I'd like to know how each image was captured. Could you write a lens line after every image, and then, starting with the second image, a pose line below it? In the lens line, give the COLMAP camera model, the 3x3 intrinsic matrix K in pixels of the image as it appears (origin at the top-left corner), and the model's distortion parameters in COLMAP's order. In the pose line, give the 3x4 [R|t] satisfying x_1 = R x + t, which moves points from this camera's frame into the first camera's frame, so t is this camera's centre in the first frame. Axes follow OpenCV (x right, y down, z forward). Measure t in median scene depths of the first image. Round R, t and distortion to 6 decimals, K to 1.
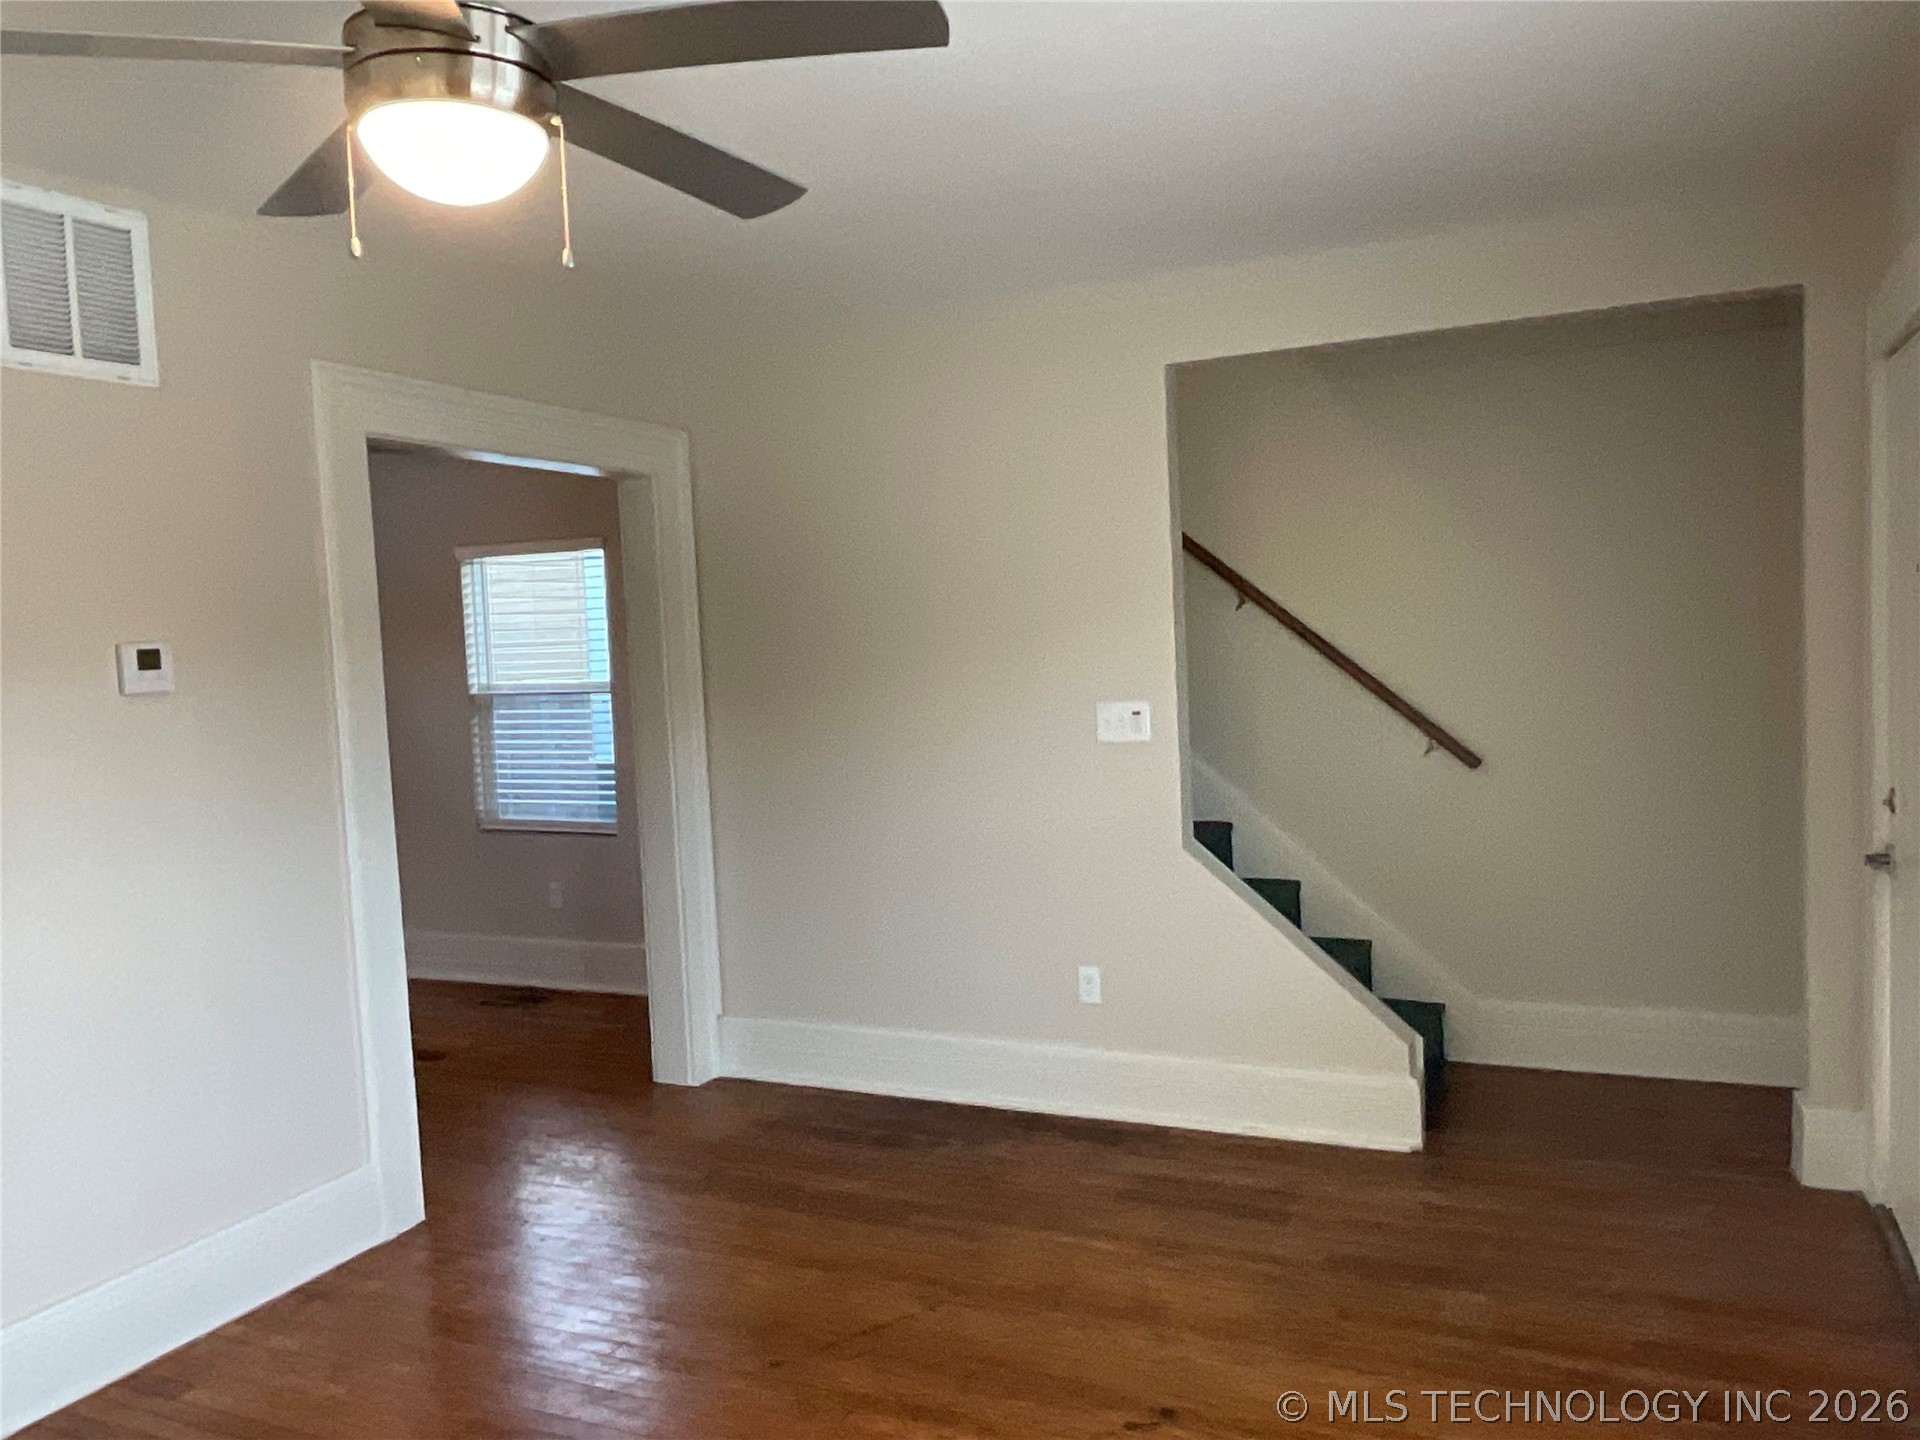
lens RADIAL K [[1478.8, 0, 959.3], [0, 1478.8, 721.0], [0, 0, 1]] dist [-0.007922, -0.021963]
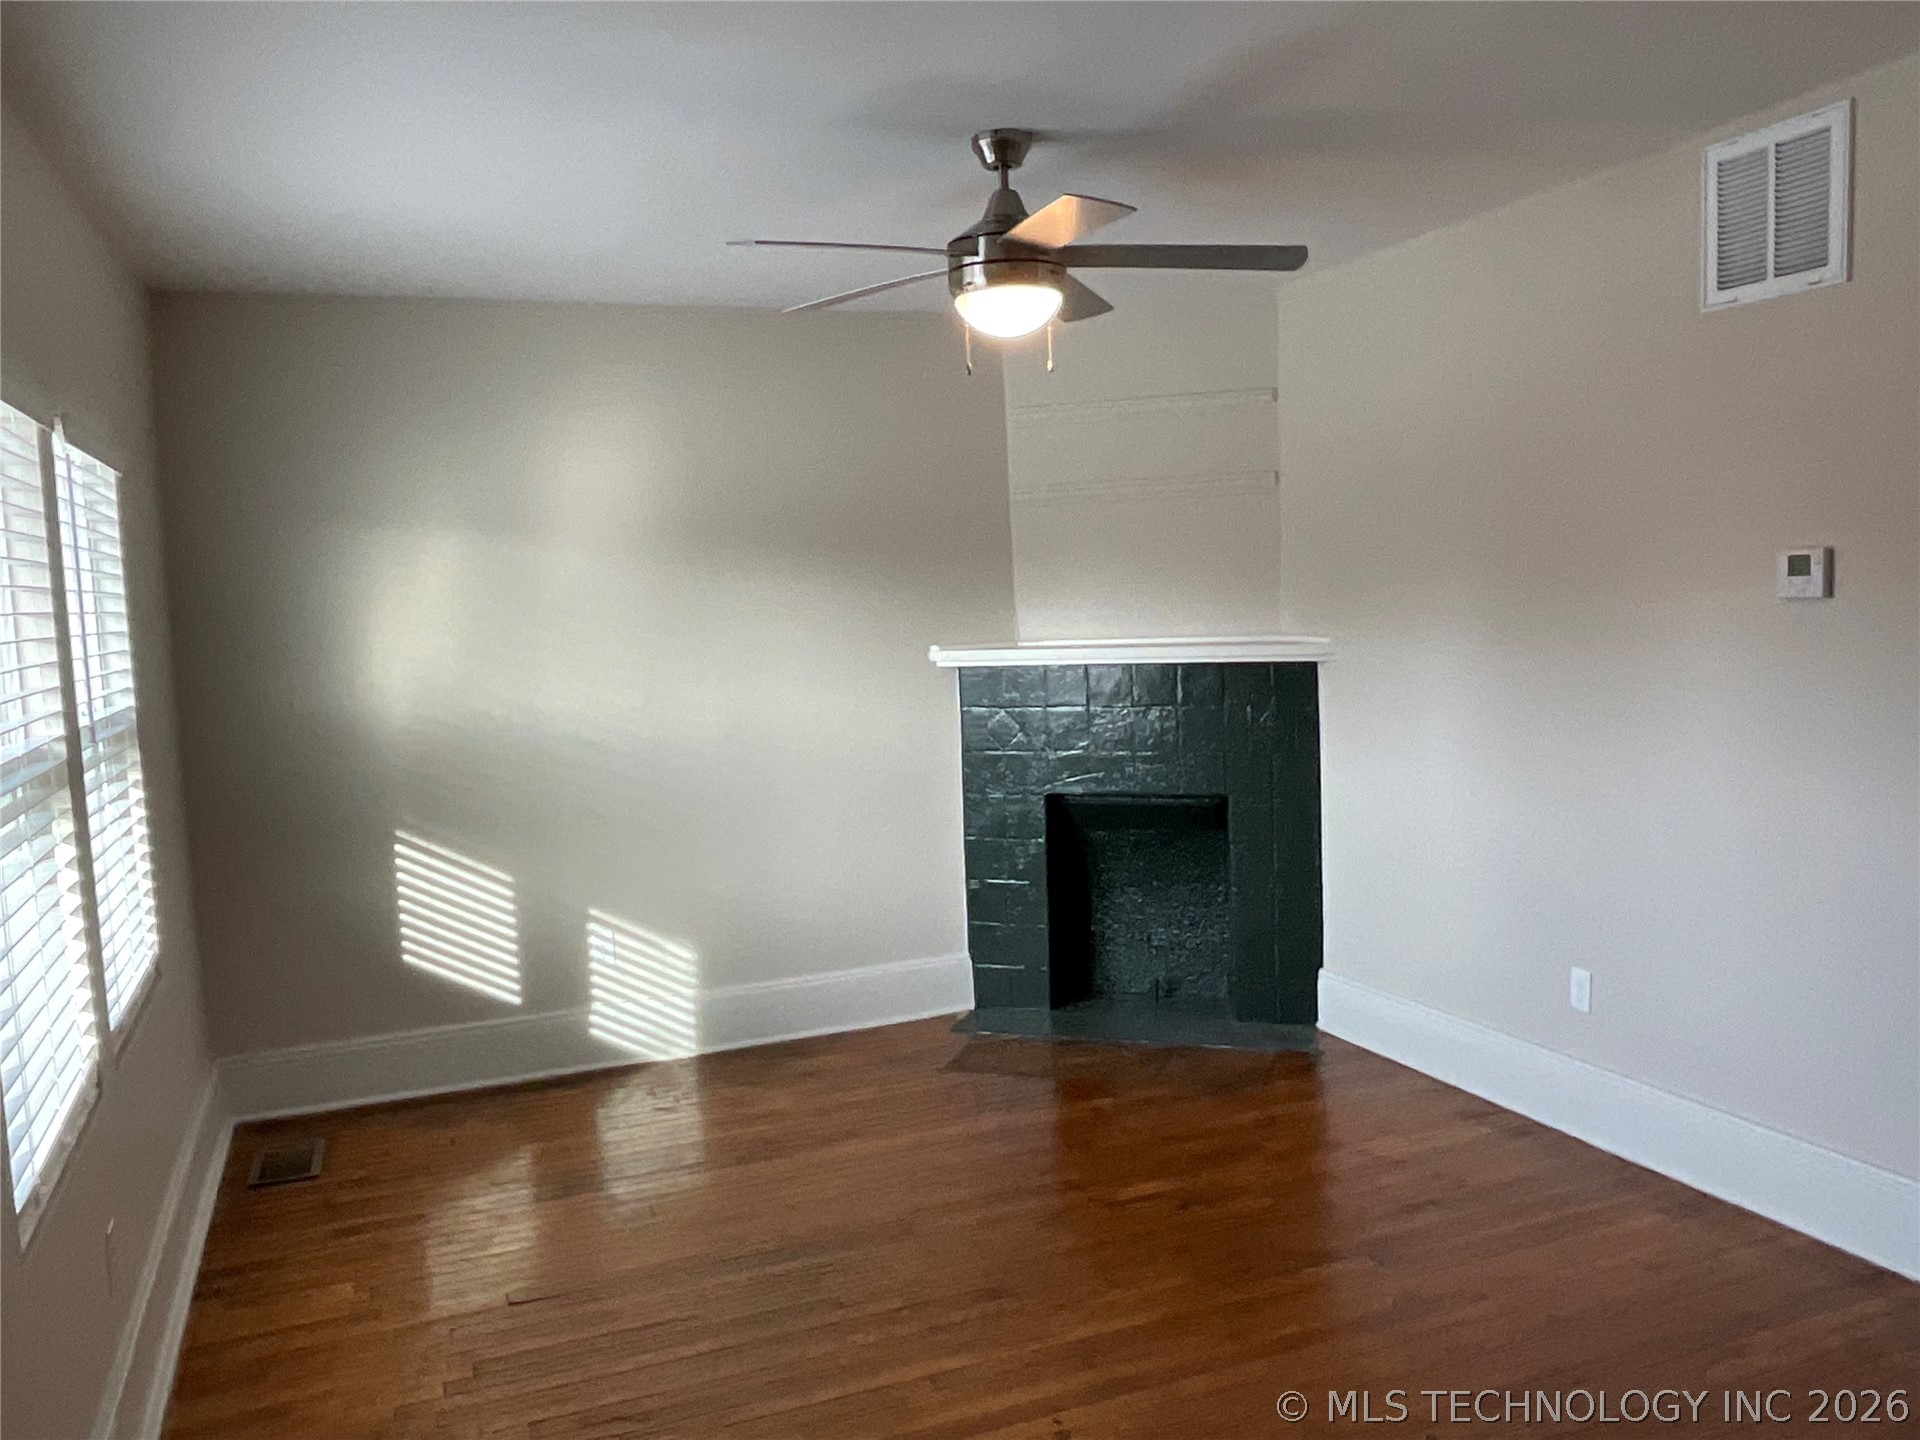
lens RADIAL K [[1478.8, 0, 959.6], [0, 1478.8, 720.9], [0, 0, 1]] dist [-0.007922, -0.021963]
pose [[-0.681567, 0.132721, -0.719620, 0.595551], [0.018974, 0.986289, 0.163932, -0.114502], [0.731510, 0.098076, -0.674740, 1.284806]]
